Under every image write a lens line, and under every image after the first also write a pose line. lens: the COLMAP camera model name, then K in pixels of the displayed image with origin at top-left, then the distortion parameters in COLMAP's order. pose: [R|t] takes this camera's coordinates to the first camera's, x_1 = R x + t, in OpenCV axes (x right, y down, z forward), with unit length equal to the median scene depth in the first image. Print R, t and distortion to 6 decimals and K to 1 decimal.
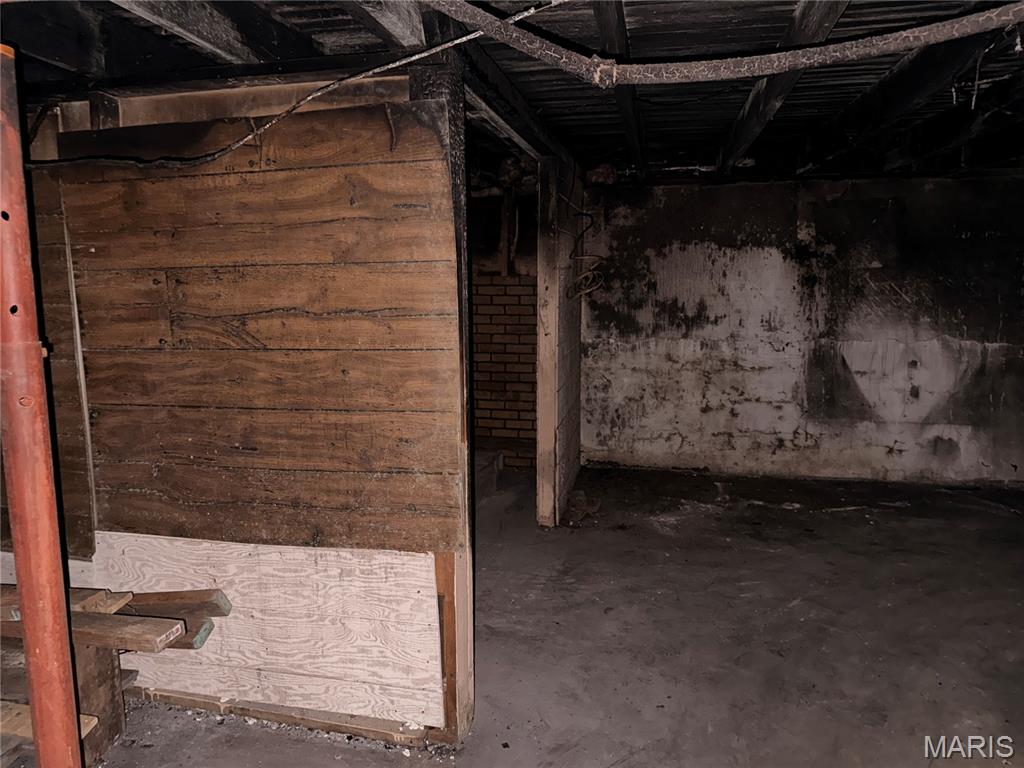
lens RADIAL K [[731.5, 0, 505.9], [0, 731.5, 385.0], [0, 0, 1]] dist [0.066594, -0.085926]
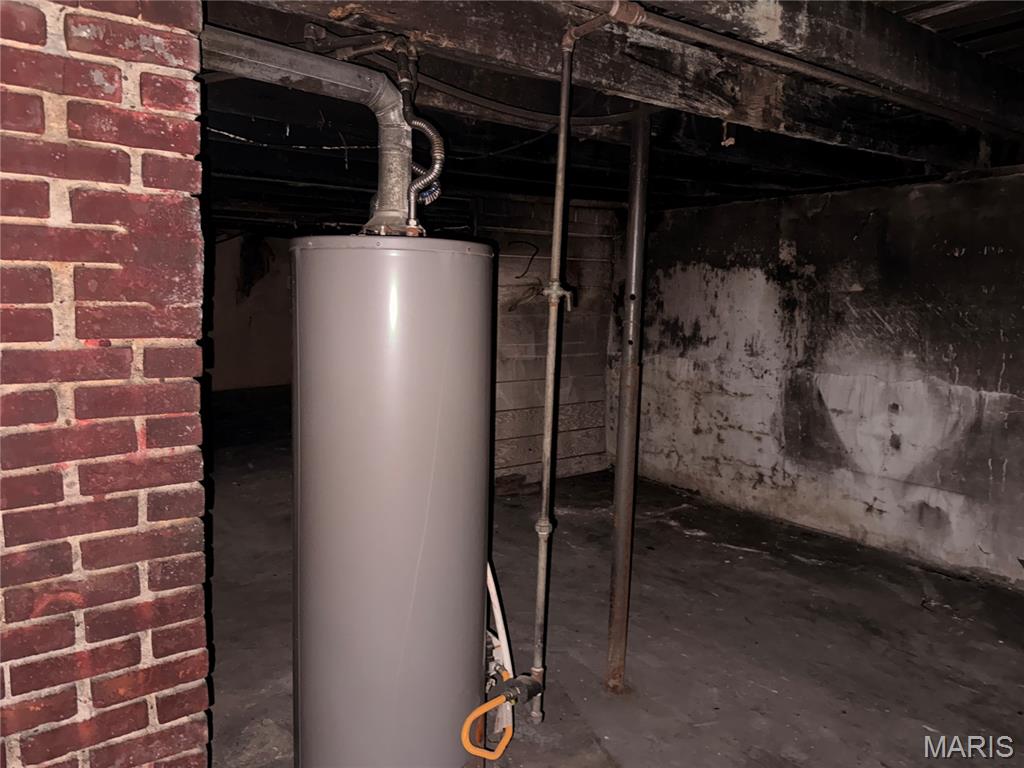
lens RADIAL K [[731.5, 0, 506.9], [0, 731.5, 382.4], [0, 0, 1]] dist [0.066594, -0.085926]
pose [[0.740067, 0.101737, -0.664794, 0.766431], [-0.126178, 0.991943, 0.011336, -0.011109], [0.660591, 0.075493, 0.746941, 0.091604]]
